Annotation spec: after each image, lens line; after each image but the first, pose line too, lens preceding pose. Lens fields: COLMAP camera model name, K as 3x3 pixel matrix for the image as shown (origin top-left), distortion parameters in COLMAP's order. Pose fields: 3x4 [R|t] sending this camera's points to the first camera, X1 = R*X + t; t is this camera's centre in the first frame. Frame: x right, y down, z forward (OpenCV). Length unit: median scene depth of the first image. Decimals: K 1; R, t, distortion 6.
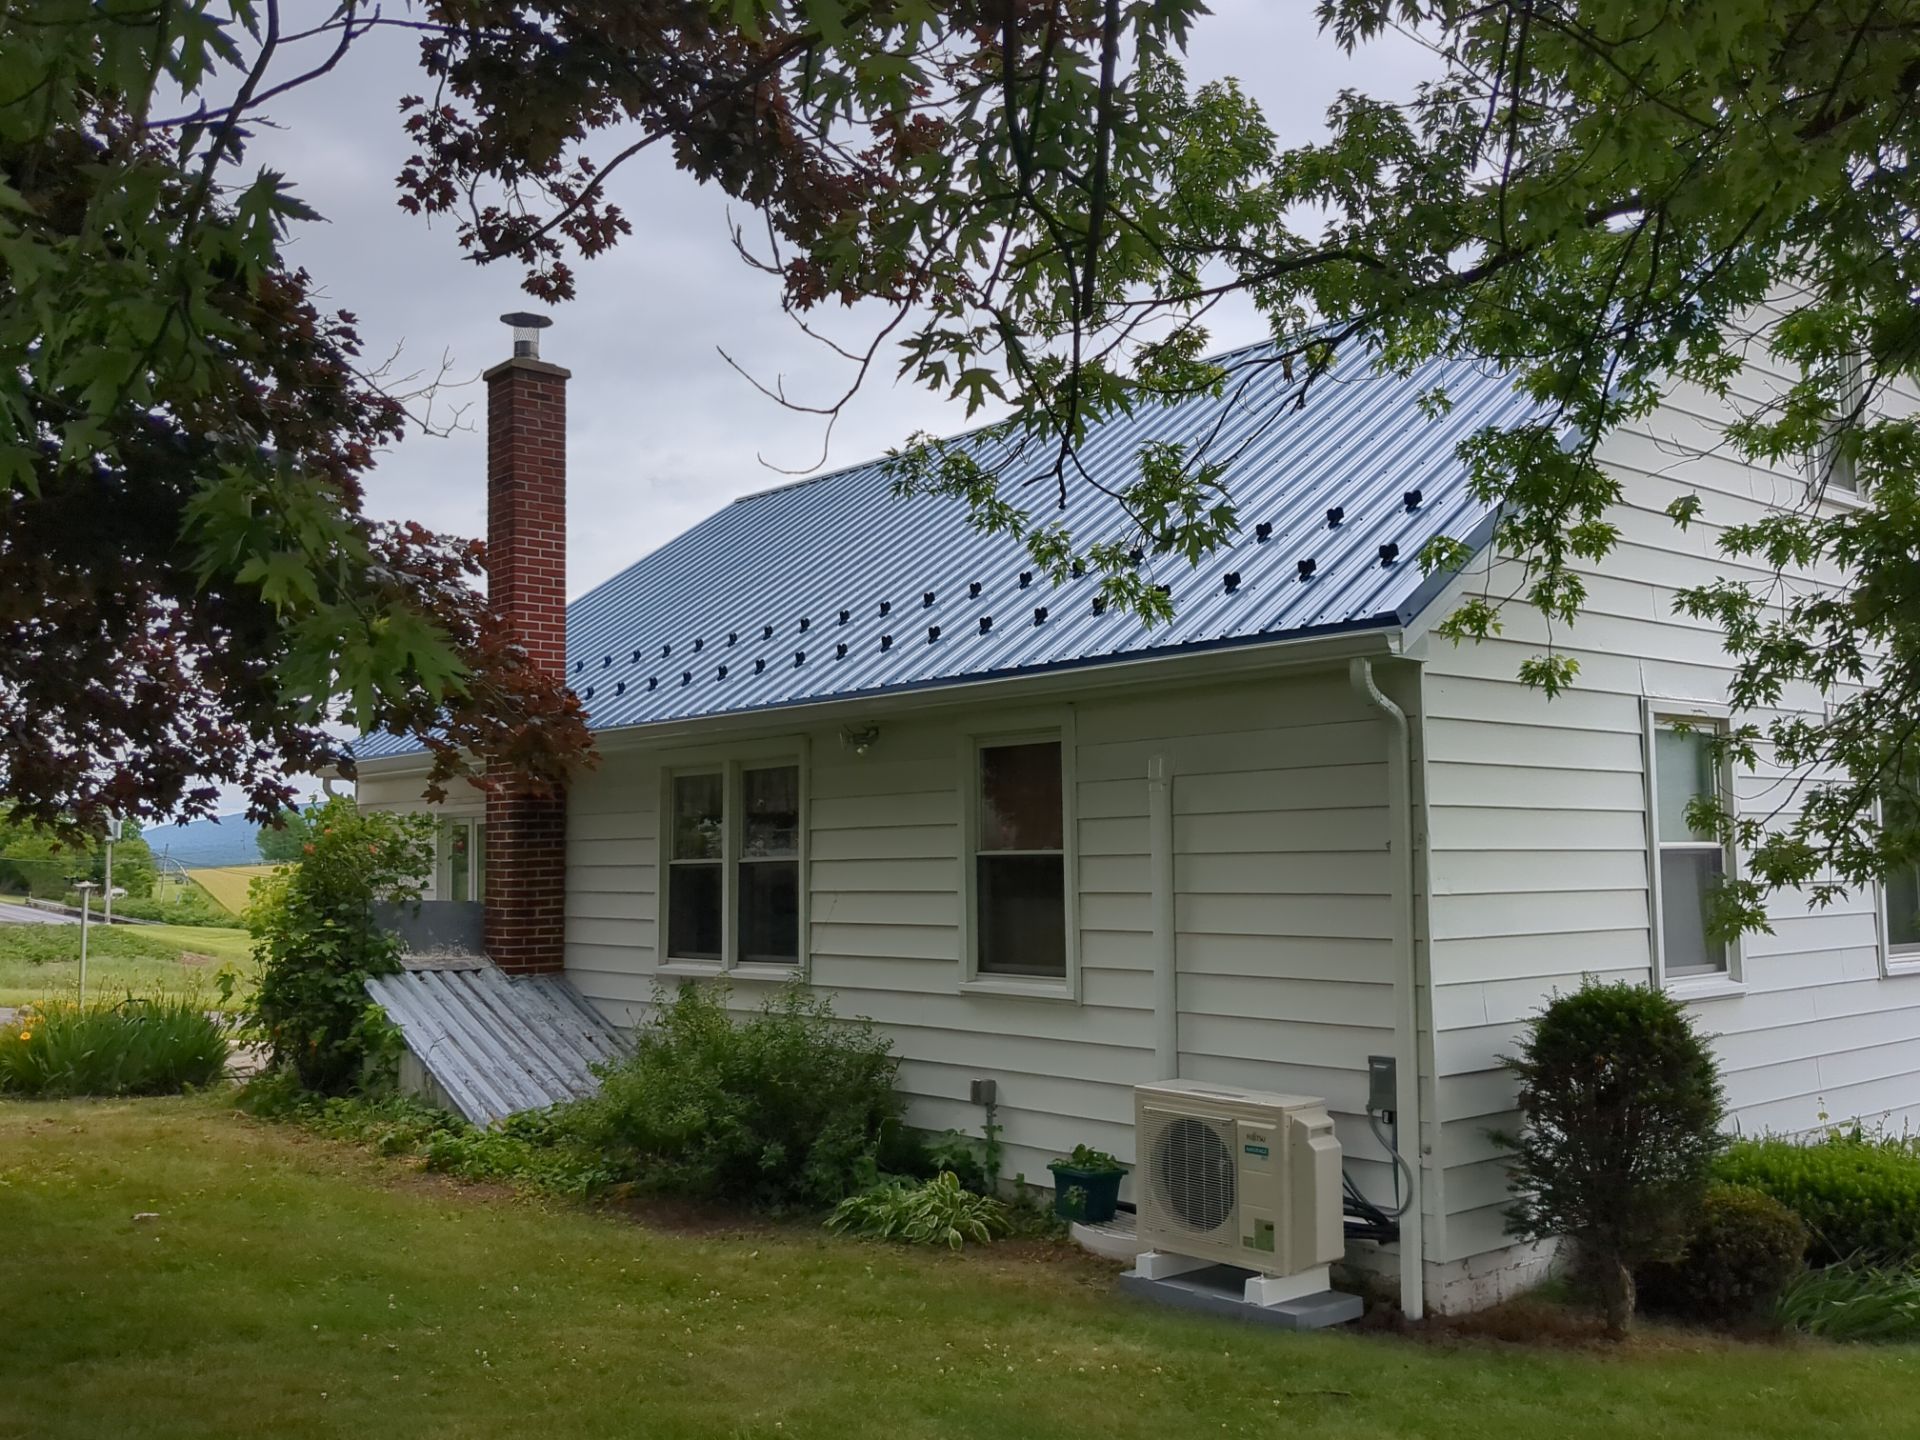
lens RADIAL K [[1716.5, 0, 960.0], [0, 1716.5, 720.0], [0, 0, 1]] dist [0.052512, -0.092698]
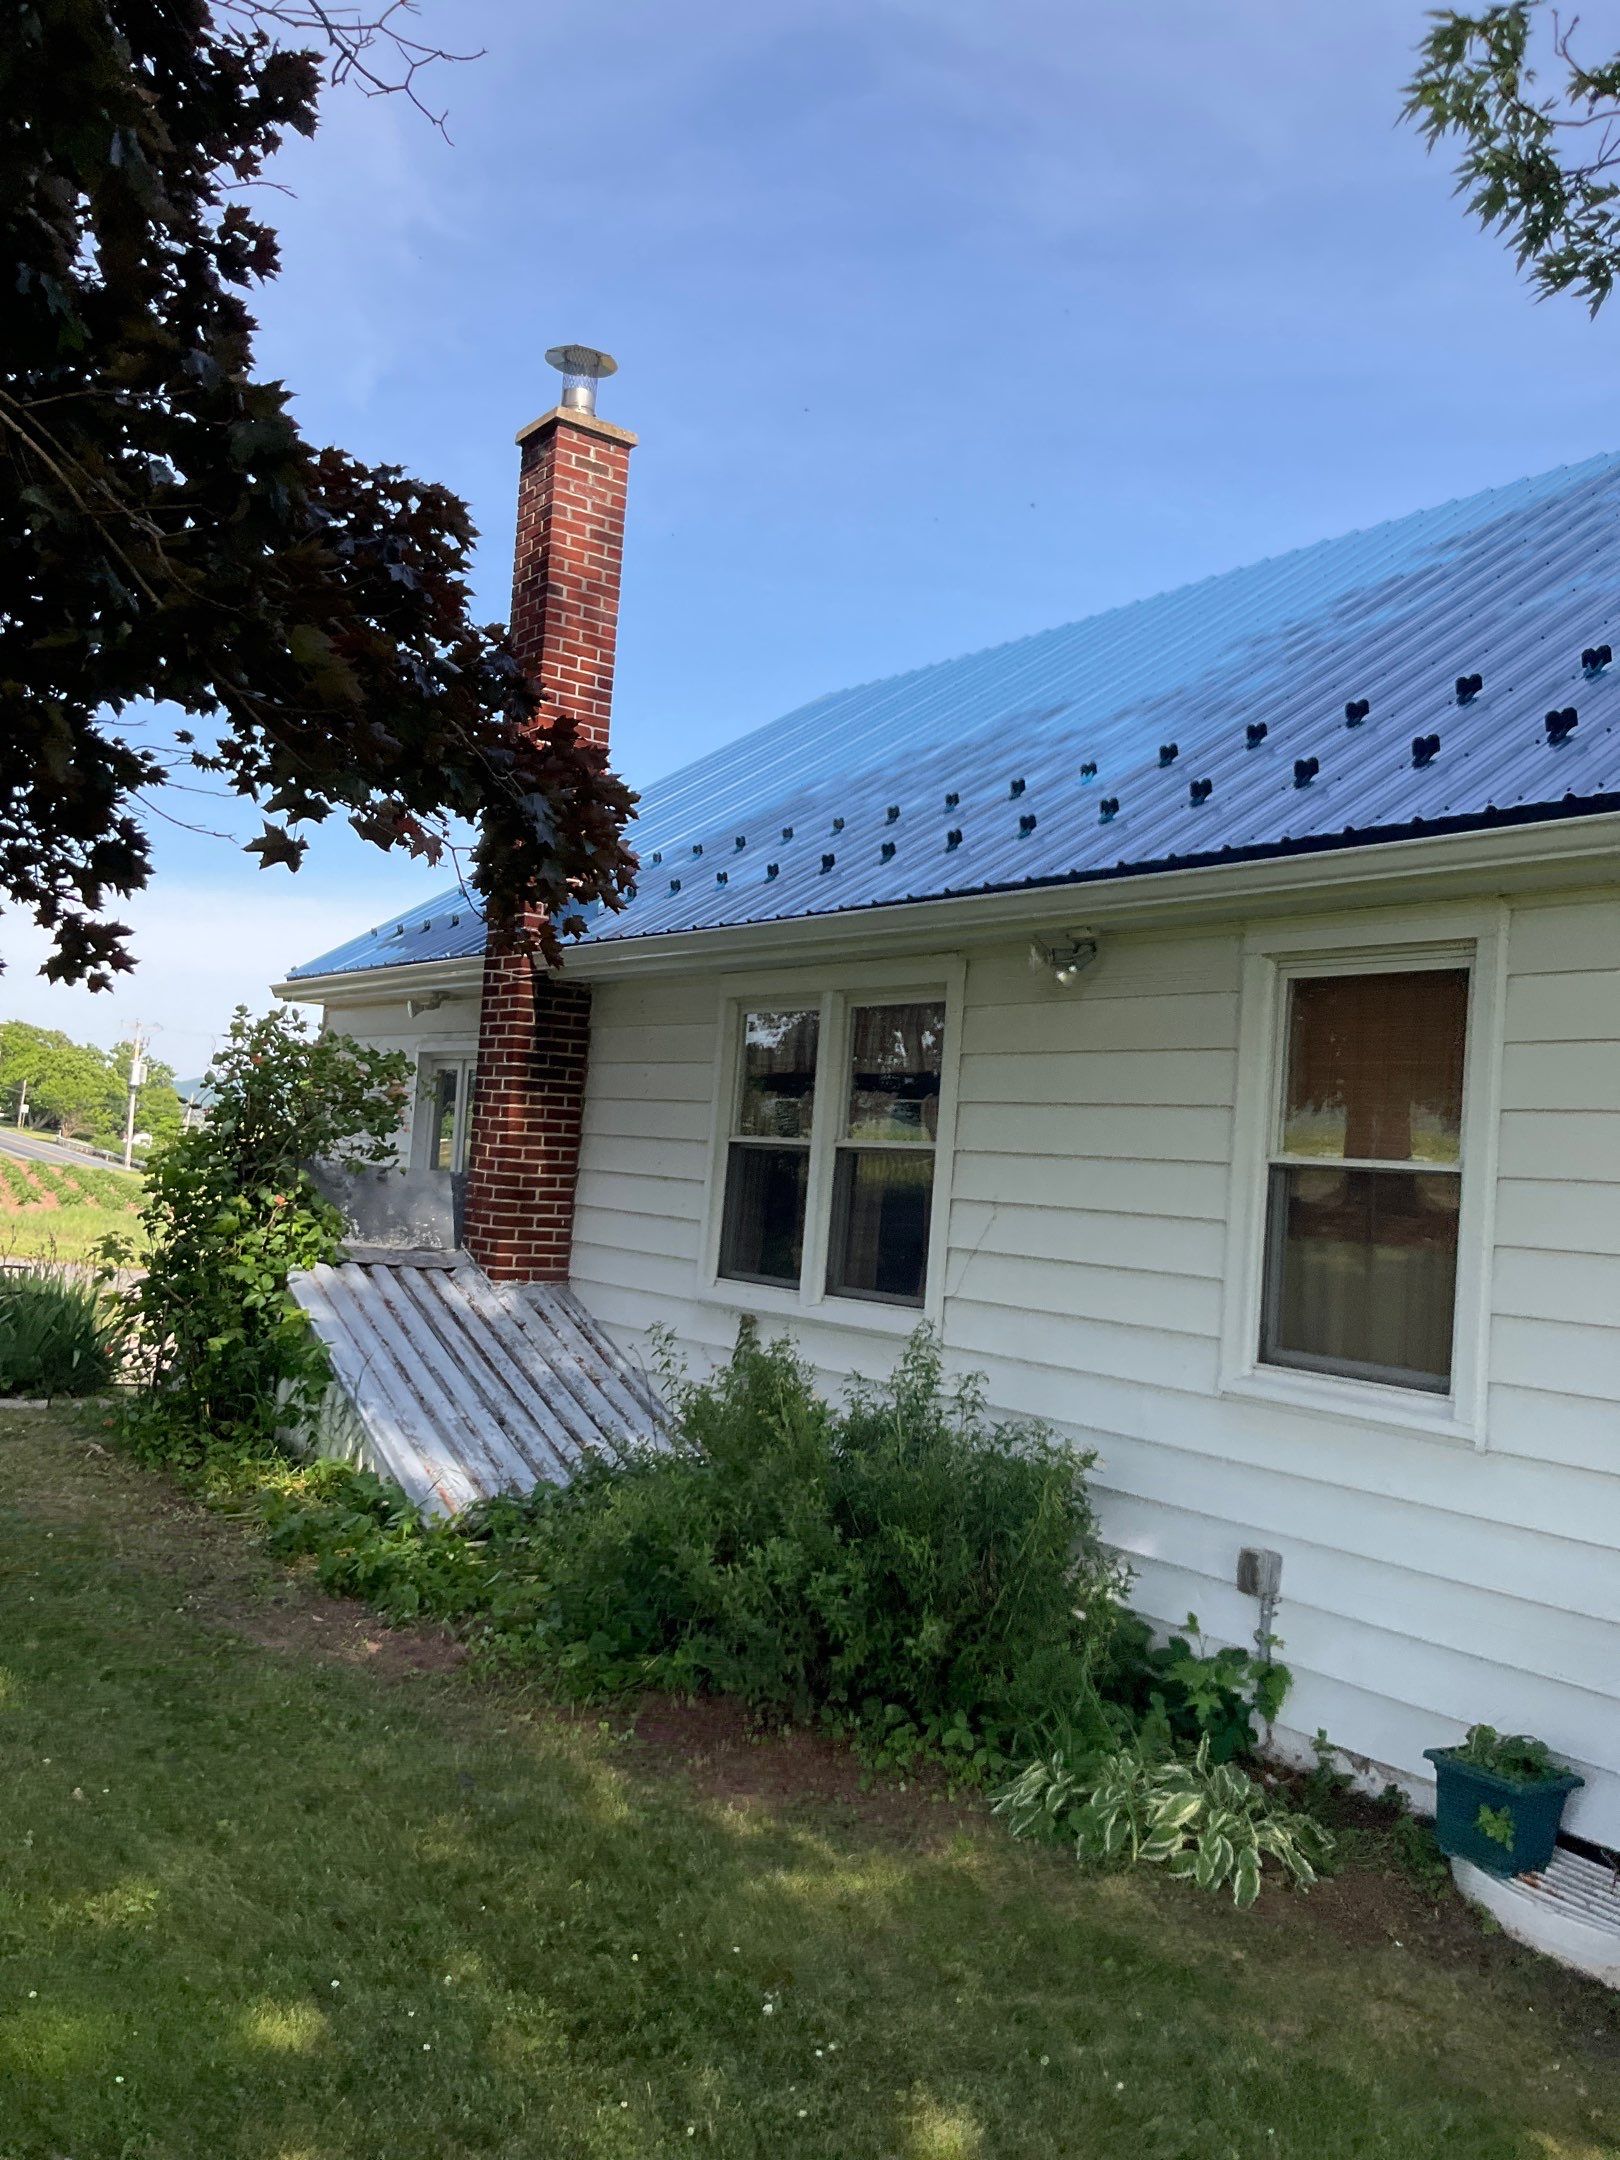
lens RADIAL K [[1931.1, 0, 810.0], [0, 1931.1, 1080.0], [0, 0, 1]] dist [0.052512, -0.092698]
pose [[0.990761, 0.077305, -0.111432, -0.060445], [-0.073274, 0.996516, 0.039835, 0.030136], [0.114124, -0.031302, 0.992973, 0.275208]]
